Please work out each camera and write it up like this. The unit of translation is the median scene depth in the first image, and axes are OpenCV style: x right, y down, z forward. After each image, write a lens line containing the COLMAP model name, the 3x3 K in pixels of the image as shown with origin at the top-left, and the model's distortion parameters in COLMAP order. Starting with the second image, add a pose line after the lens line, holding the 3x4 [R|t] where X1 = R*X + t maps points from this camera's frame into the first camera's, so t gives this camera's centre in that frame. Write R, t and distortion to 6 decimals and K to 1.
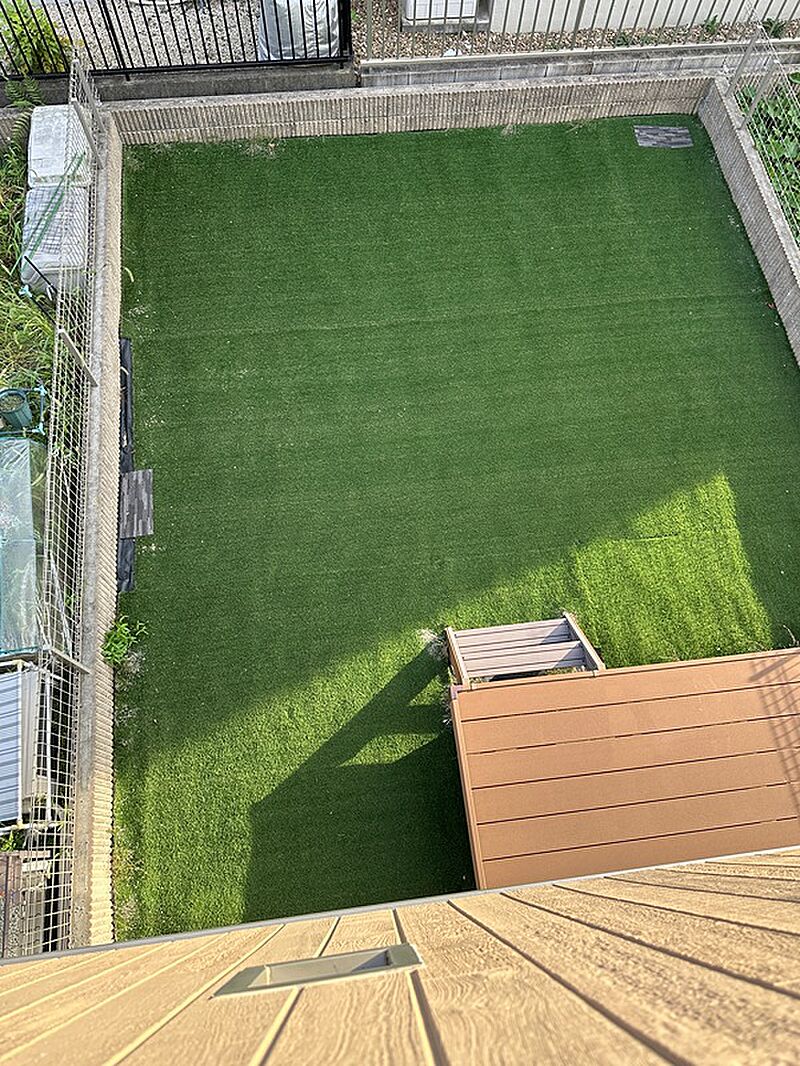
lens RADIAL K [[751.9, 0, 406.7], [0, 751.9, 533.4], [0, 0, 1]] dist [0.020978, -0.015138]
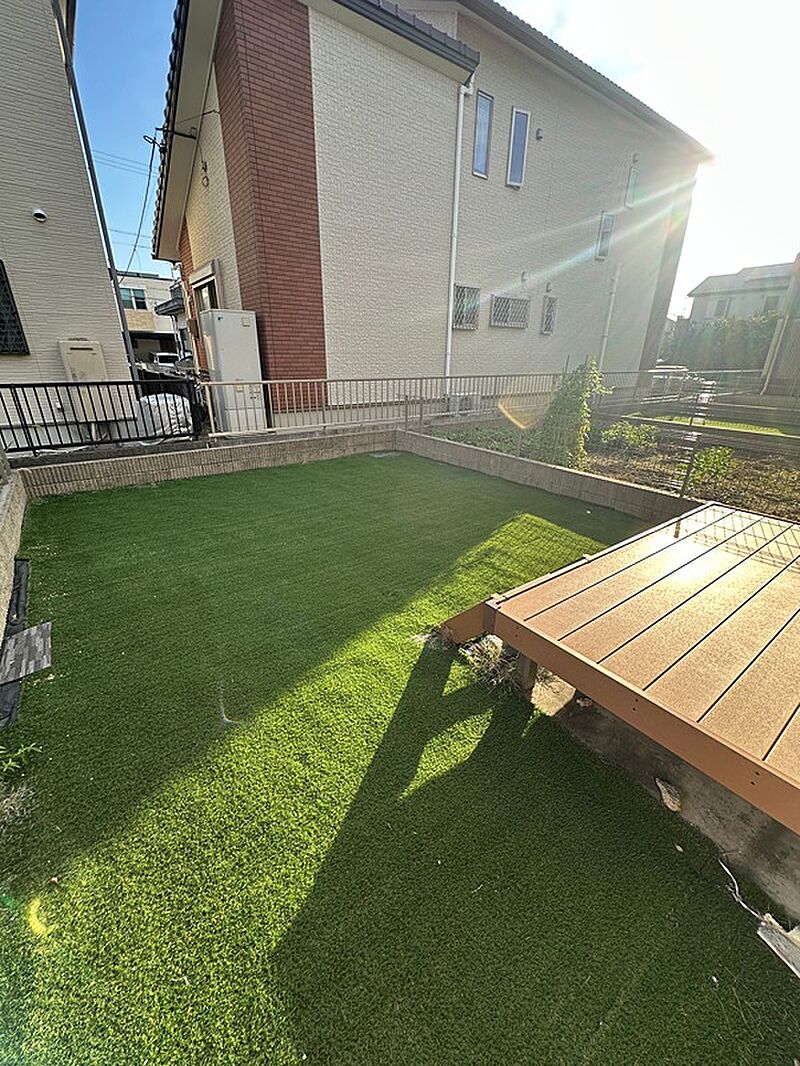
lens RADIAL K [[429.9, 0, 393.8], [0, 429.9, 537.3], [0, 0, 1]] dist [-0.002160, -0.000177]
pose [[0.881727, -0.207582, 0.423637, -0.167625], [0.442104, 0.676950, -0.588458, 0.300277], [-0.164627, 0.706151, 0.688657, 0.493155]]
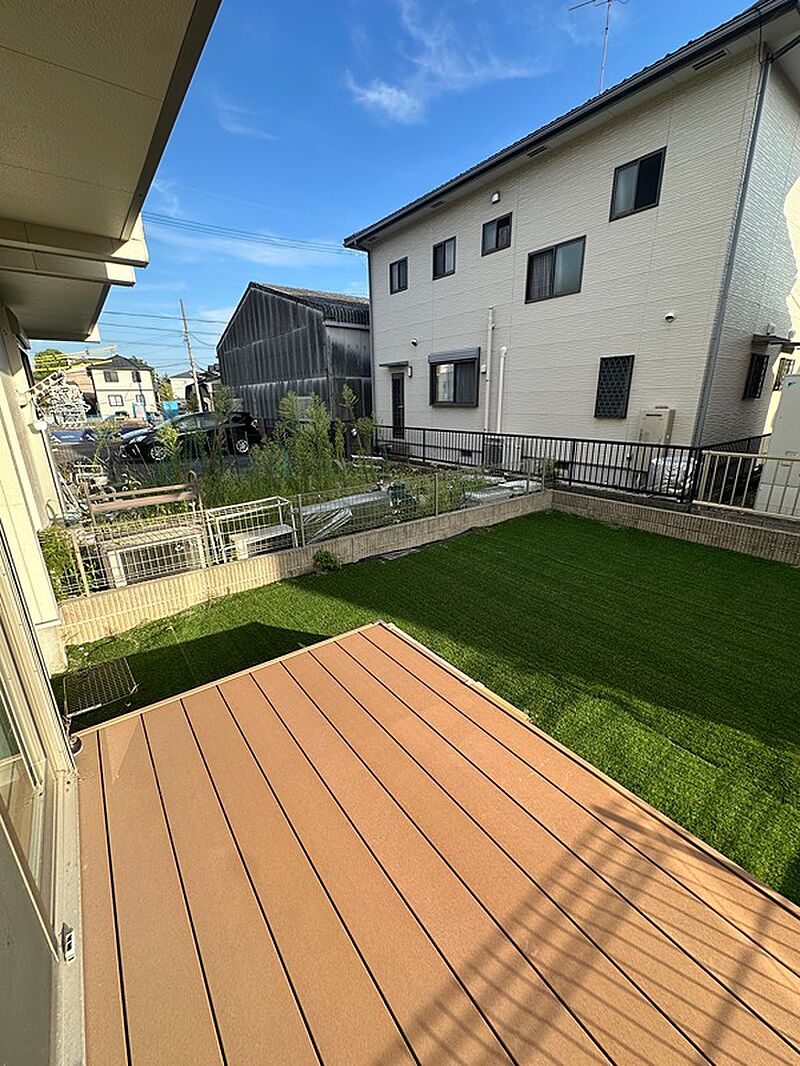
lens RADIAL K [[429.9, 0, 400.9], [0, 429.9, 532.8], [0, 0, 1]] dist [-0.002160, -0.000177]
pose [[0.479587, 0.223288, -0.848610, 0.500030], [-0.796189, 0.517280, -0.313854, 0.244170], [0.368889, 0.826174, 0.425860, 0.471805]]
